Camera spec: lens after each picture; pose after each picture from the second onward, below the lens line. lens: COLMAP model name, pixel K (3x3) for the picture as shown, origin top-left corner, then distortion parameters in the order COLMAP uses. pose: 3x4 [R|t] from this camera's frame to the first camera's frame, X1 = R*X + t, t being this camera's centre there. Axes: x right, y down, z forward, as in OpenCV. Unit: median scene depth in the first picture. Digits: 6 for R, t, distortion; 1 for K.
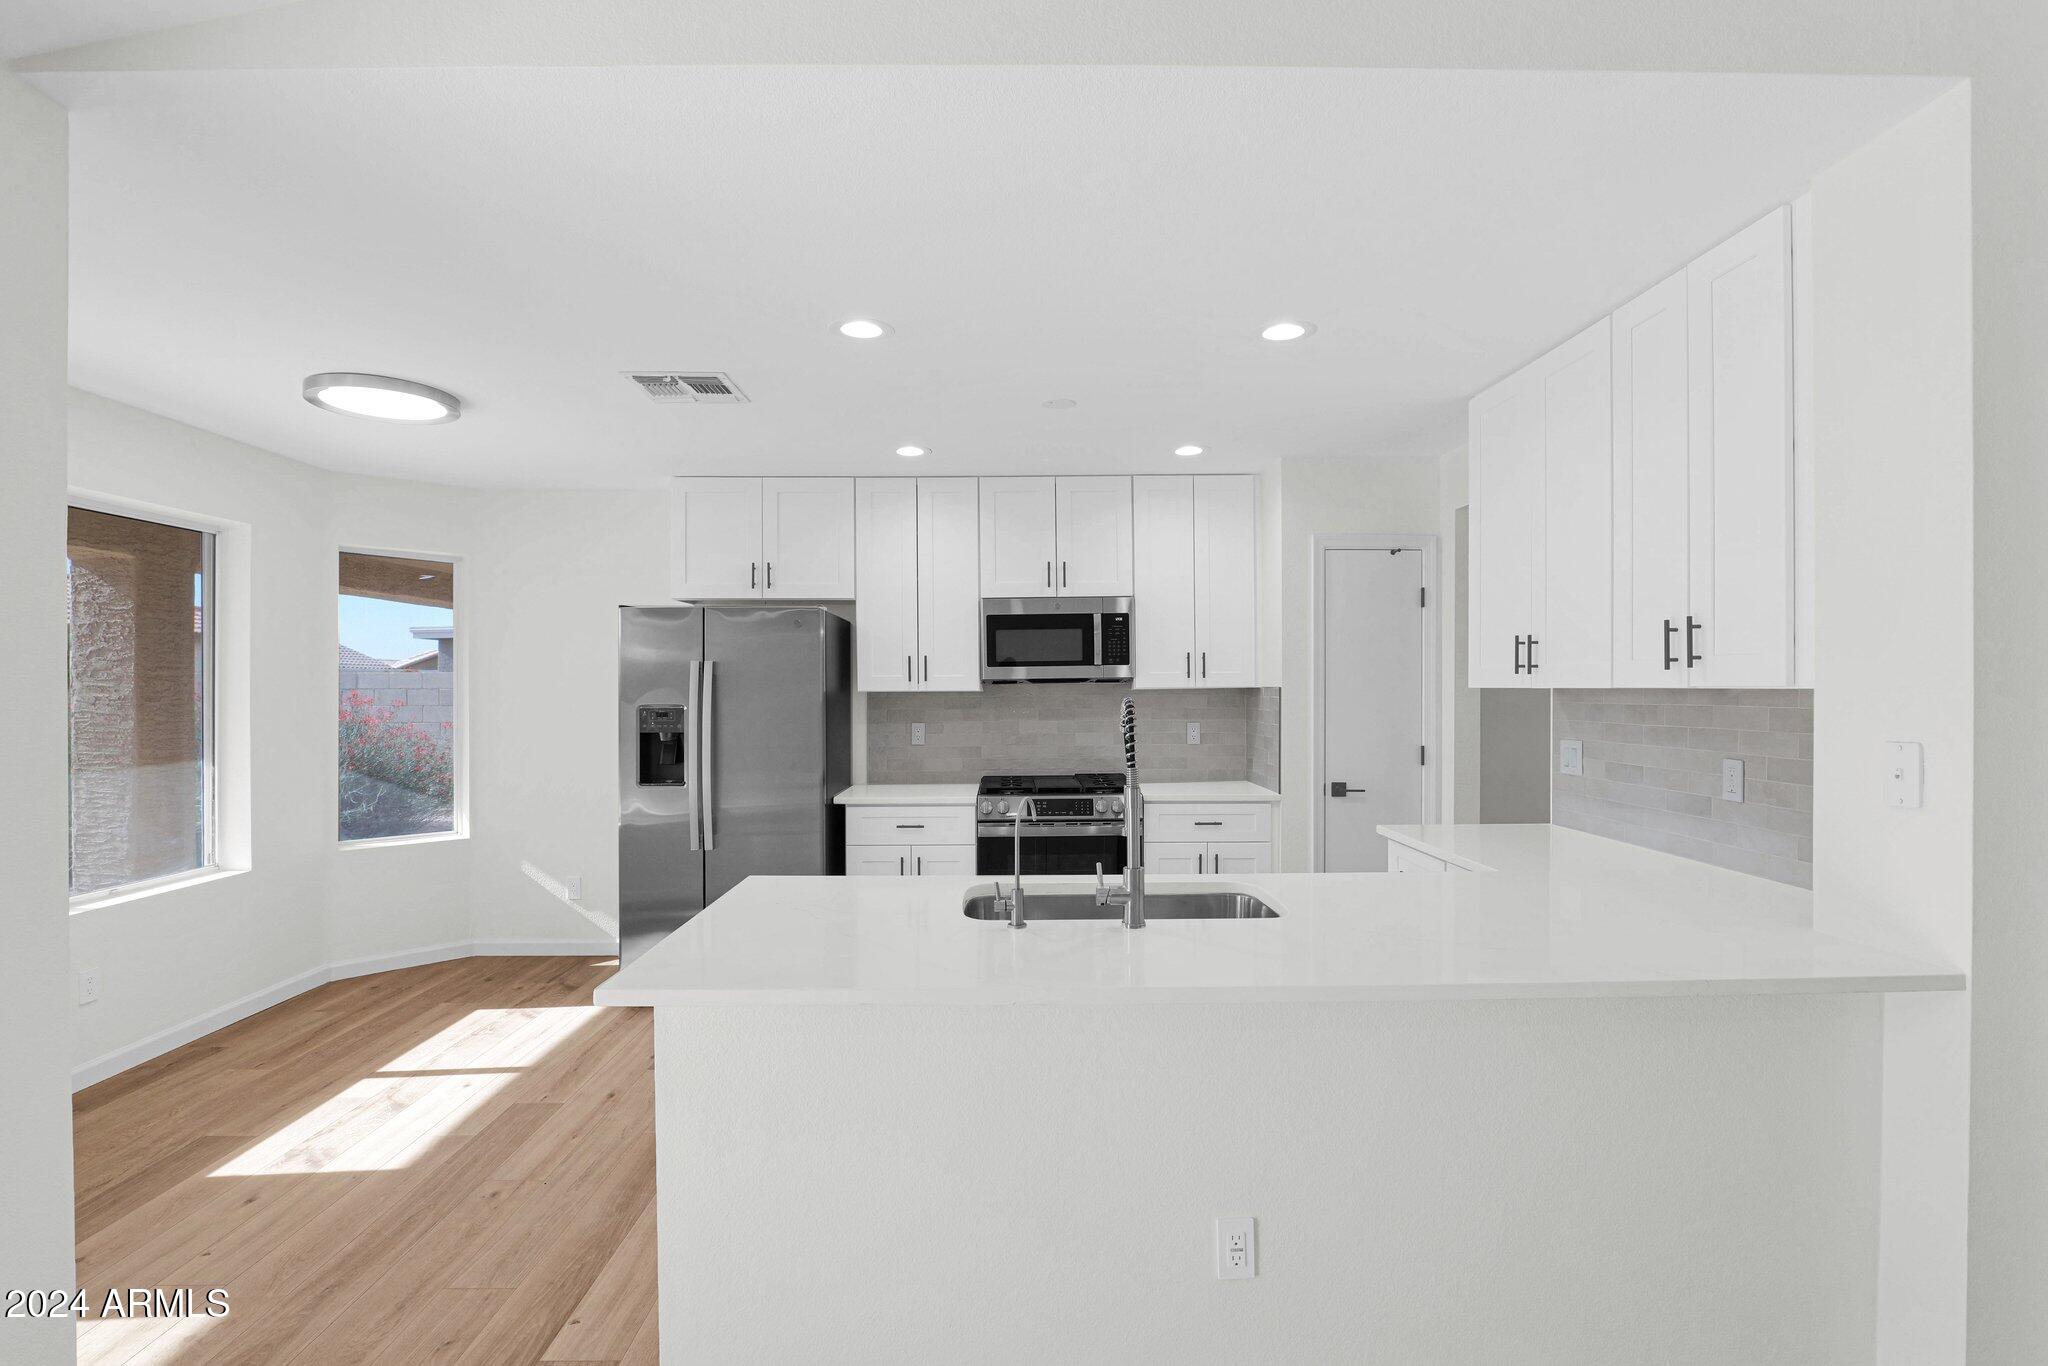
lens RADIAL K [[948.3, 0, 1020.4], [0, 948.3, 684.2], [0, 0, 1]] dist [-0.016090, 0.001591]
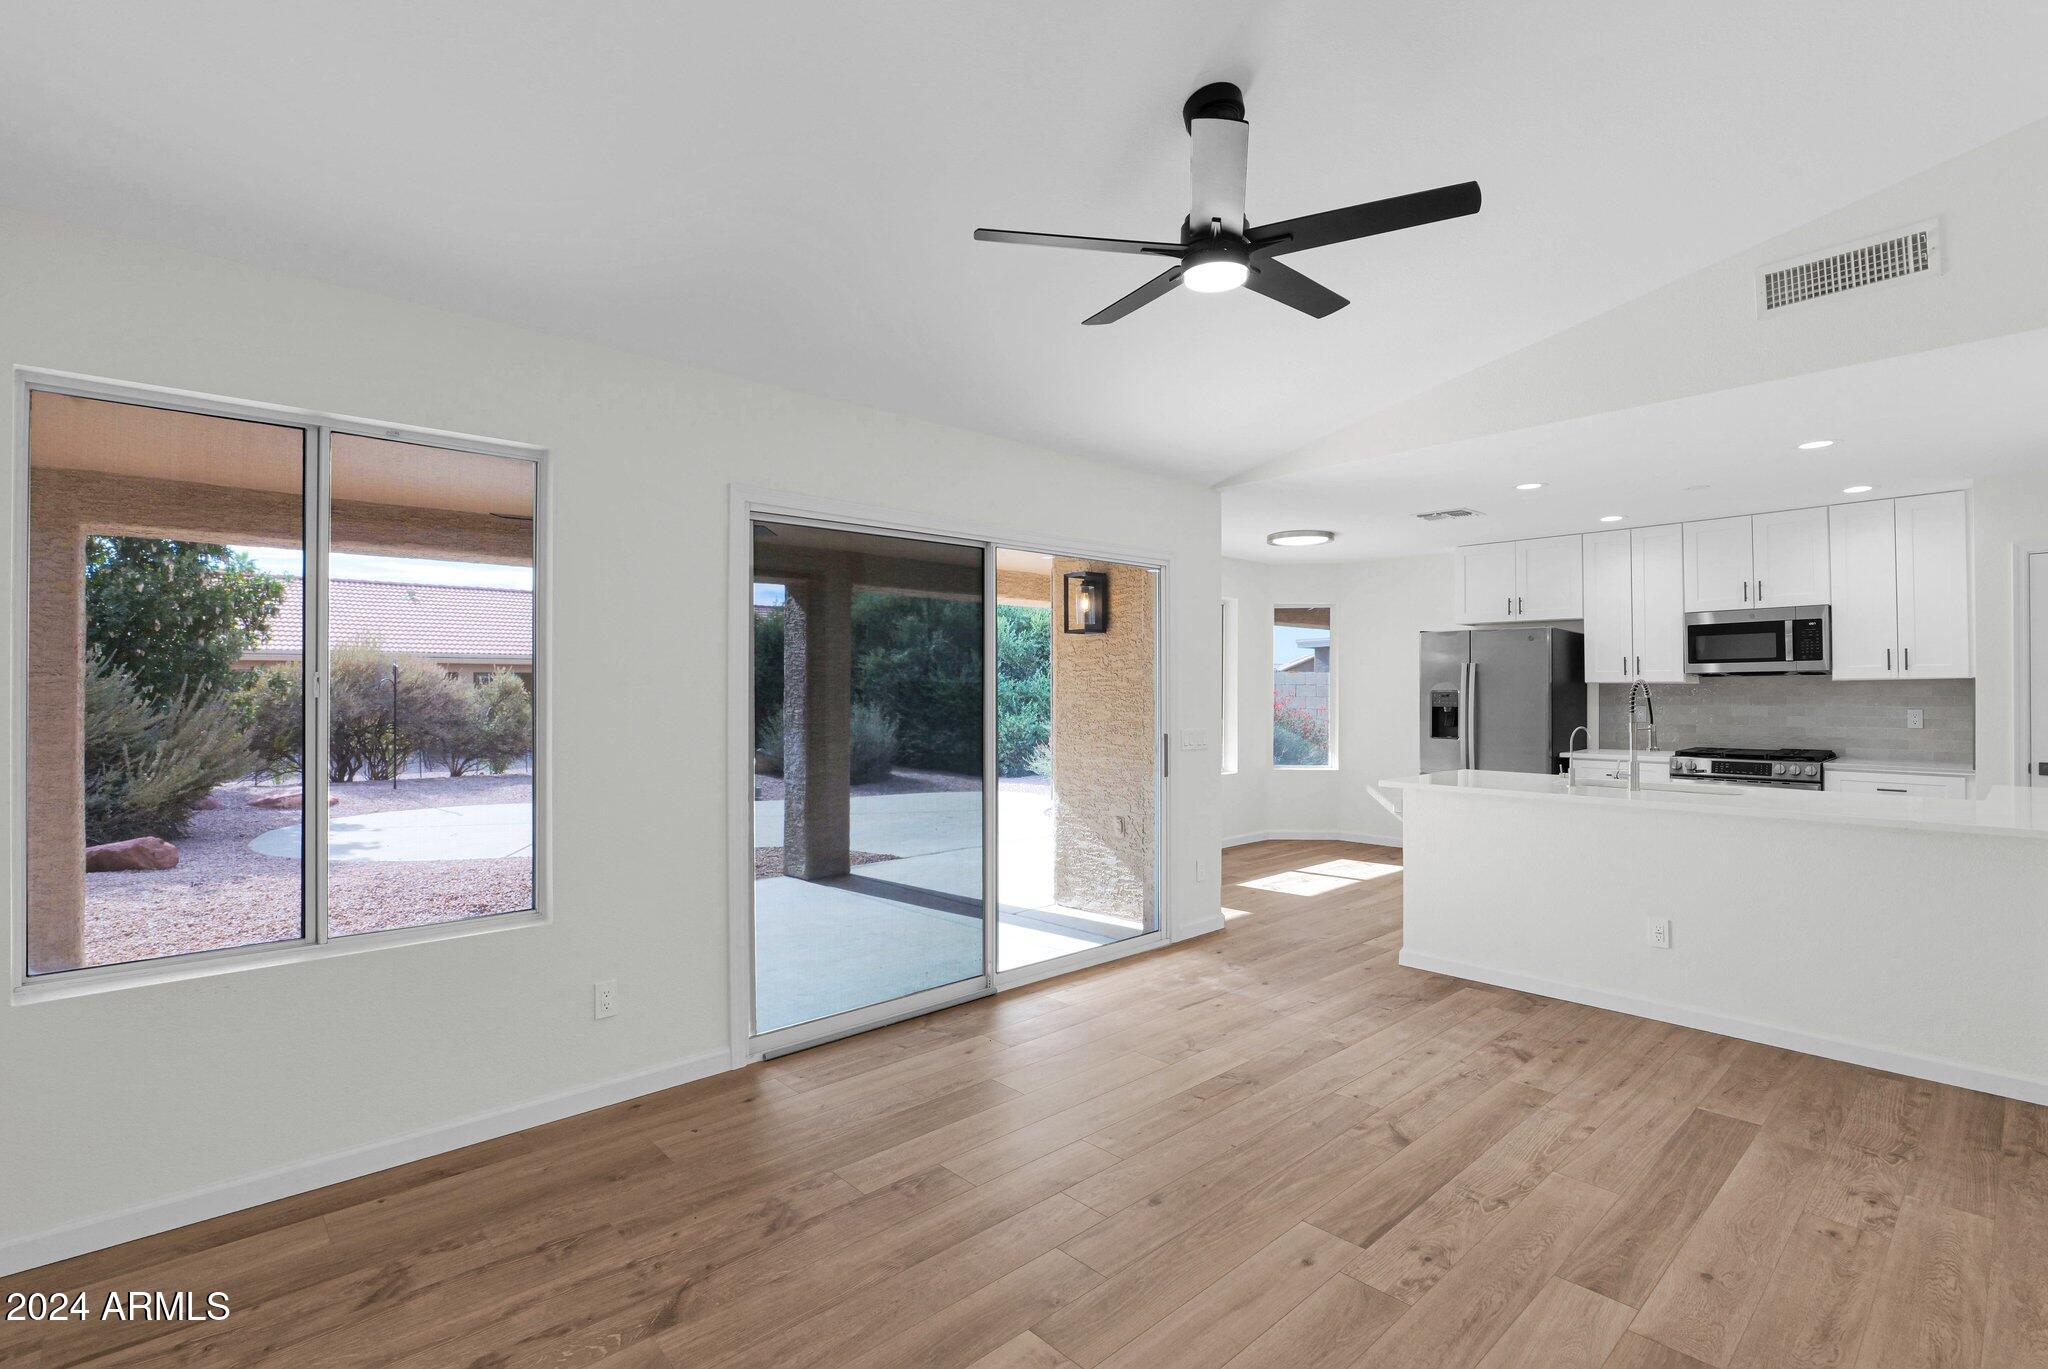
lens RADIAL K [[948.3, 0, 1020.4], [0, 948.3, 685.7], [0, 0, 1]] dist [-0.016090, 0.001591]
pose [[0.658420, 0.000356, -0.752650, 0.344181], [0.001158, 0.999998, 0.001486, 0.009822], [0.752650, -0.001850, 0.658419, -0.592197]]
